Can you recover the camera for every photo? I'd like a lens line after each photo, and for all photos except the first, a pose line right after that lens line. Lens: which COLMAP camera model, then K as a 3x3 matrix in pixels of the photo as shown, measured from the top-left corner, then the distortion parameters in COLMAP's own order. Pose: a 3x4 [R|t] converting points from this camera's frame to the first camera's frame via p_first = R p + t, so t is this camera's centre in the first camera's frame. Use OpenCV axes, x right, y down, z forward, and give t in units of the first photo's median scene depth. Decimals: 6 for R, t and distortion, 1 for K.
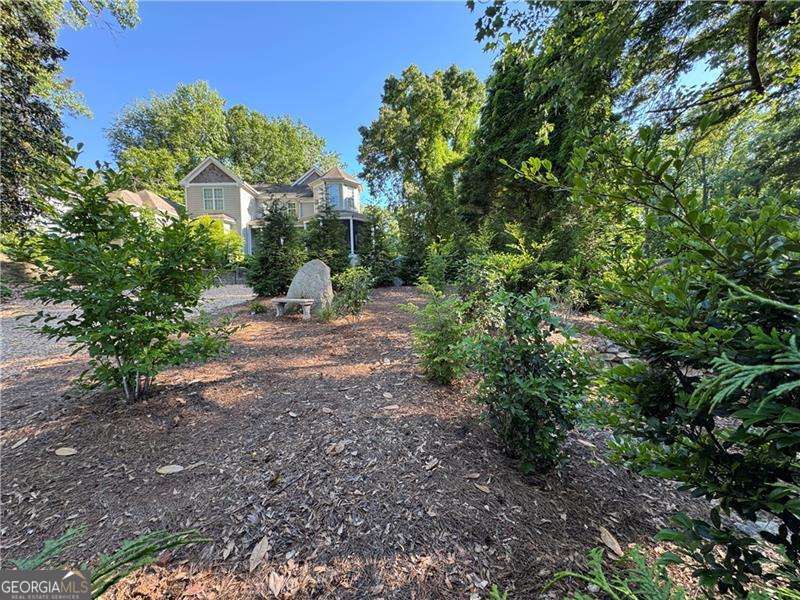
lens RADIAL K [[314.8, 0, 399.8], [0, 314.8, 303.3], [0, 0, 1]] dist [-0.000160, -0.000135]
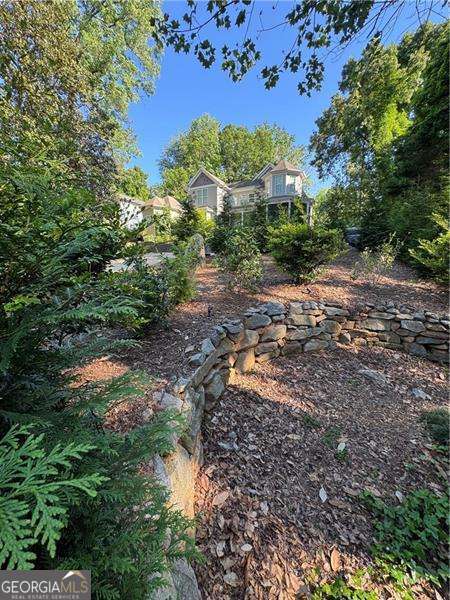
lens RADIAL K [[236.1, 0, 225.0], [0, 236.1, 300.0], [0, 0, 1]] dist [-0.000160, -0.000135]
pose [[0.866444, 0.108192, -0.487411, 0.100102], [-0.045758, 0.989338, 0.138265, 0.004657], [0.497173, -0.097496, 0.862157, 0.002937]]
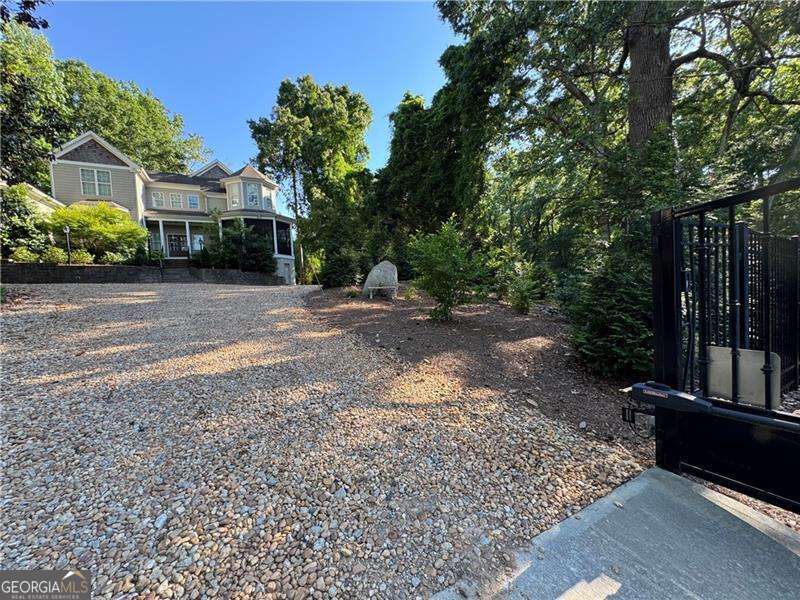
lens RADIAL K [[314.8, 0, 399.8], [0, 314.8, 303.3], [0, 0, 1]] dist [-0.000160, -0.000135]
pose [[0.900405, -0.034772, 0.433661, -0.187906], [0.036598, 0.999322, 0.004141, 0.013022], [-0.433511, 0.012143, 0.901066, -0.080871]]
